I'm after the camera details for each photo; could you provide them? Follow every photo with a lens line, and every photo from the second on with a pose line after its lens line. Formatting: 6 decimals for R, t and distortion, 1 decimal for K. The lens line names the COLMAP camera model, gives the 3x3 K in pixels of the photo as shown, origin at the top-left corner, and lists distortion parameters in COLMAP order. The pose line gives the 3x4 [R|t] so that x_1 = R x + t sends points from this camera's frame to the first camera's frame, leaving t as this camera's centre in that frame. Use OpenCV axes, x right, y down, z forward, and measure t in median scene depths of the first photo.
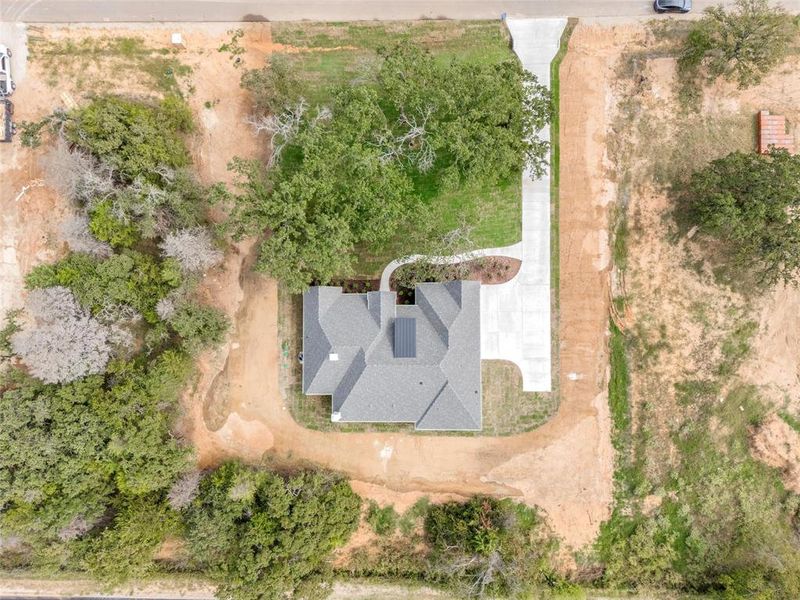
lens RADIAL K [[592.8, 0, 400.0], [0, 592.8, 300.0], [0, 0, 1]] dist [0.051556, -0.039824]
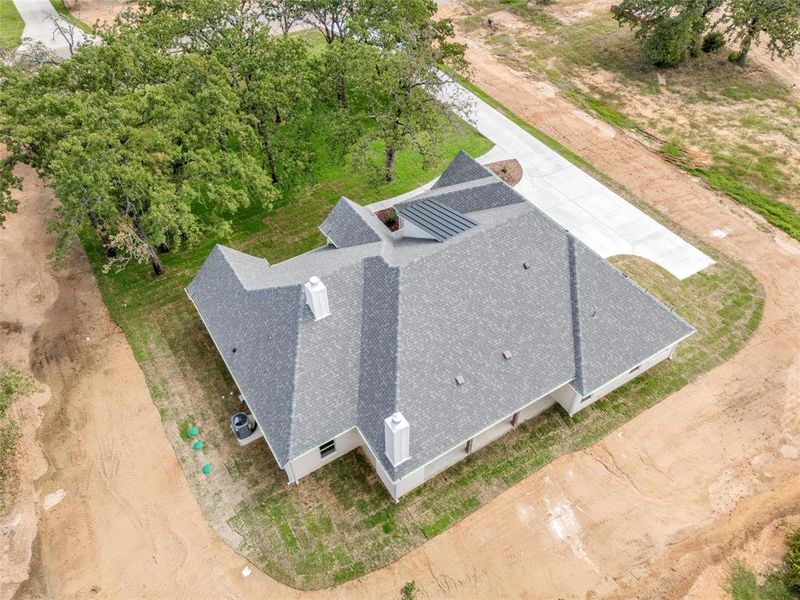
lens RADIAL K [[592.8, 0, 400.0], [0, 592.8, 300.0], [0, 0, 1]] dist [0.051556, -0.039824]
pose [[0.848475, -0.343339, 0.402752, -0.208168], [0.525359, 0.638360, -0.562579, 0.324709], [-0.063945, 0.688923, 0.722008, 0.653798]]
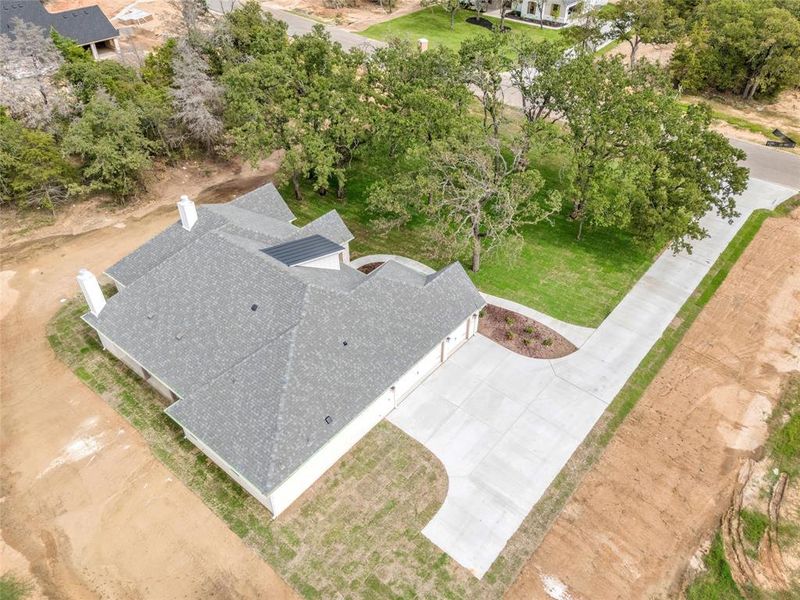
lens RADIAL K [[592.8, 0, 400.0], [0, 592.8, 300.0], [0, 0, 1]] dist [0.051556, -0.039824]
pose [[0.765718, 0.442447, -0.466816, 0.309006], [-0.643031, 0.511192, -0.570258, 0.303190], [-0.013677, 0.736834, 0.675936, 0.627718]]
